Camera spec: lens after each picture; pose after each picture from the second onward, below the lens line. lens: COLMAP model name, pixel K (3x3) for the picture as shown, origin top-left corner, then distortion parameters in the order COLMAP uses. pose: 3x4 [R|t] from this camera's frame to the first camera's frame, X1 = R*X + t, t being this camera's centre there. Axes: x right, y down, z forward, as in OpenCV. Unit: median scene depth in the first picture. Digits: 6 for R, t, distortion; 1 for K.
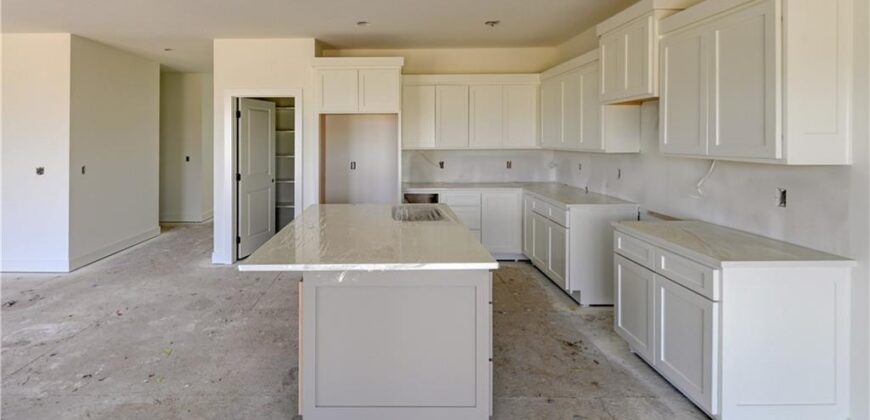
lens RADIAL K [[414.1, 0, 386.7], [0, 414.1, 141.5], [0, 0, 1]] dist [0.006117, -0.001224]
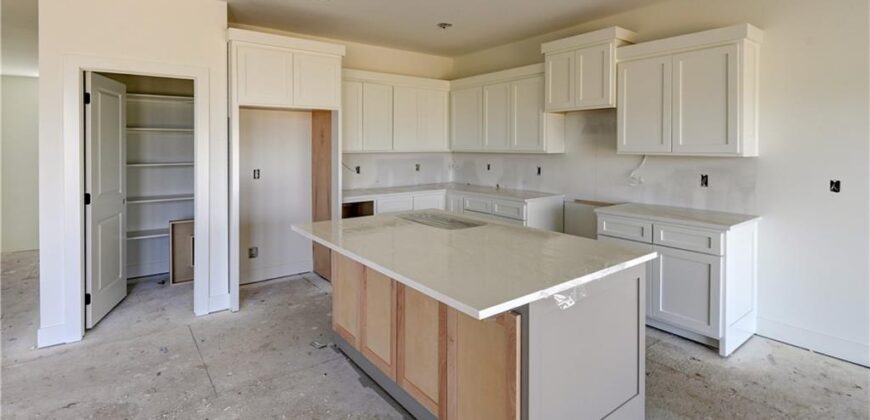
lens RADIAL K [[414.1, 0, 425.6], [0, 414.1, 149.8], [0, 0, 1]] dist [0.006117, -0.001224]
pose [[0.797872, -0.001640, 0.602824, -0.348052], [-0.000802, 0.999993, 0.003783, 0.010271], [-0.602826, -0.003502, 0.797865, 0.204829]]
